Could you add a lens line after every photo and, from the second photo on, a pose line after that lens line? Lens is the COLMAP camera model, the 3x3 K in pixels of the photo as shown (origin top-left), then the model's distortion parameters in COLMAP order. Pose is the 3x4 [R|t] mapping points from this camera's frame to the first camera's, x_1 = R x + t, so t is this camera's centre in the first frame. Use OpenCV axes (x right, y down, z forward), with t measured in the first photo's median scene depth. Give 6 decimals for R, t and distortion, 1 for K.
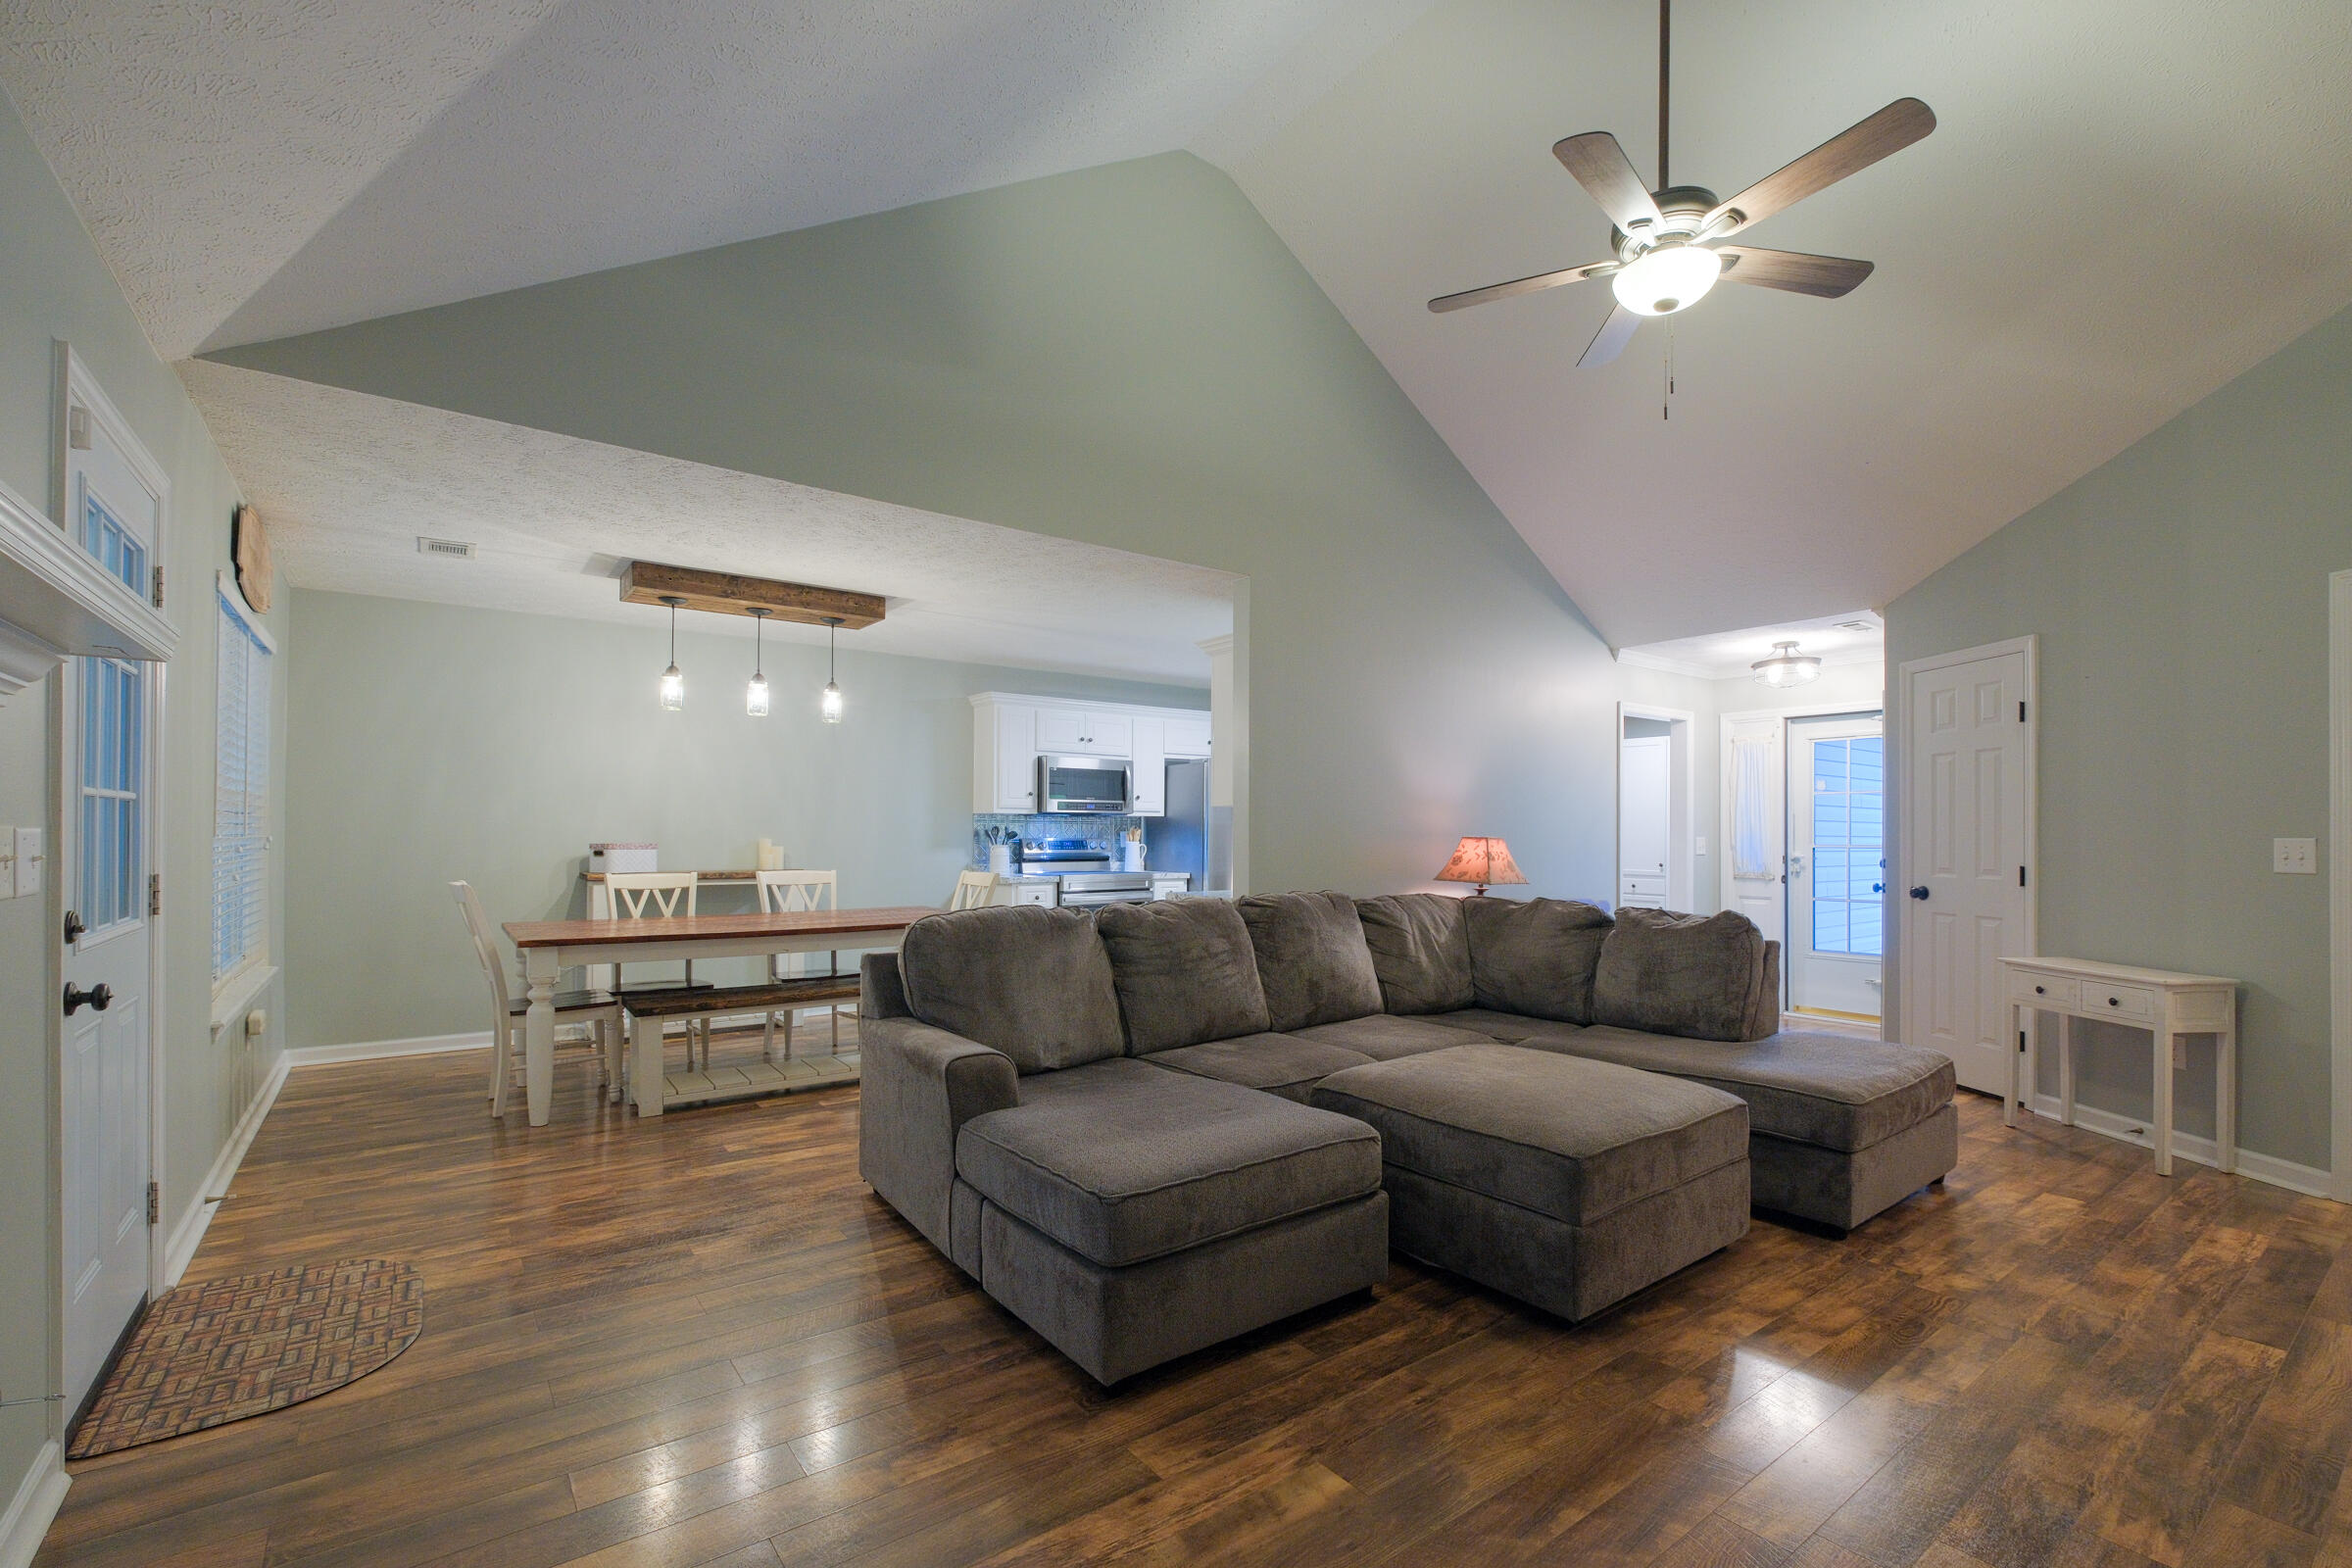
lens RADIAL K [[1012.5, 0, 1136.9], [0, 1012.5, 816.9], [0, 0, 1]] dist [-0.005172, -0.001368]
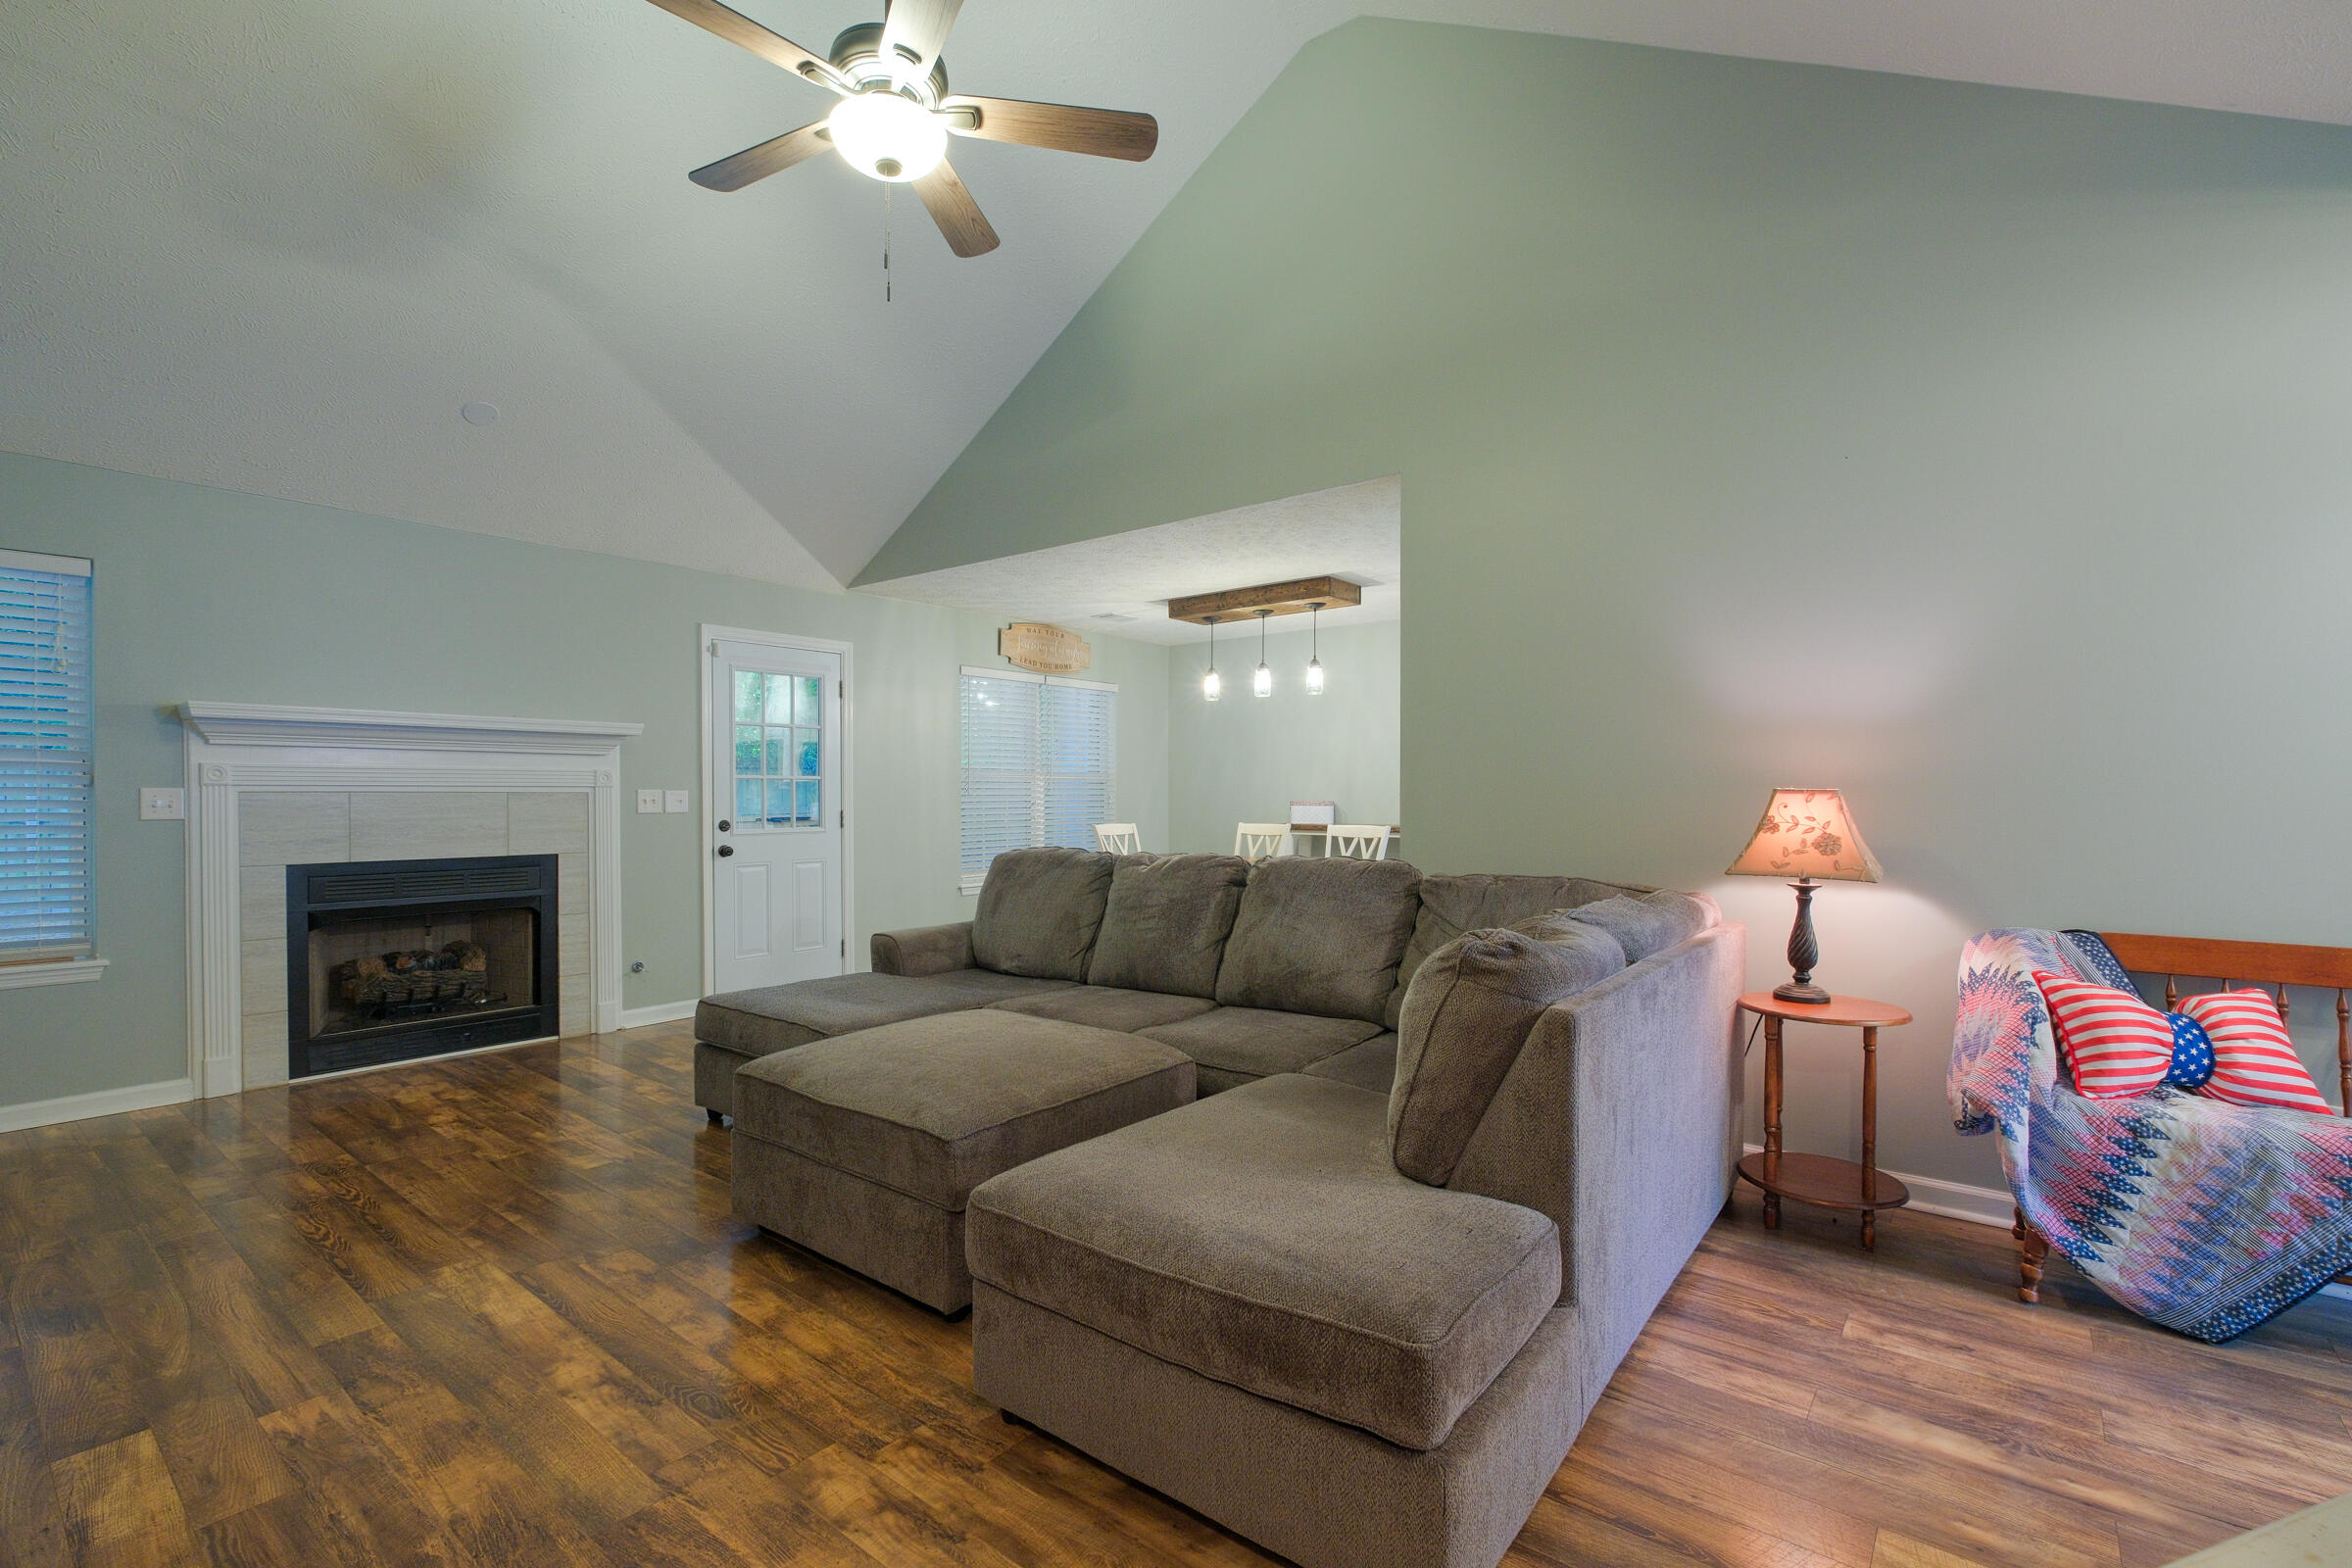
lens RADIAL K [[1012.5, 0, 1172.7], [0, 1012.5, 798.3], [0, 0, 1]] dist [-0.005172, -0.001368]
pose [[0.283307, 0.000308, -0.959029, 1.485201], [0.018722, 0.999808, 0.005851, 0.027580], [0.958847, -0.019612, 0.283247, 1.028819]]
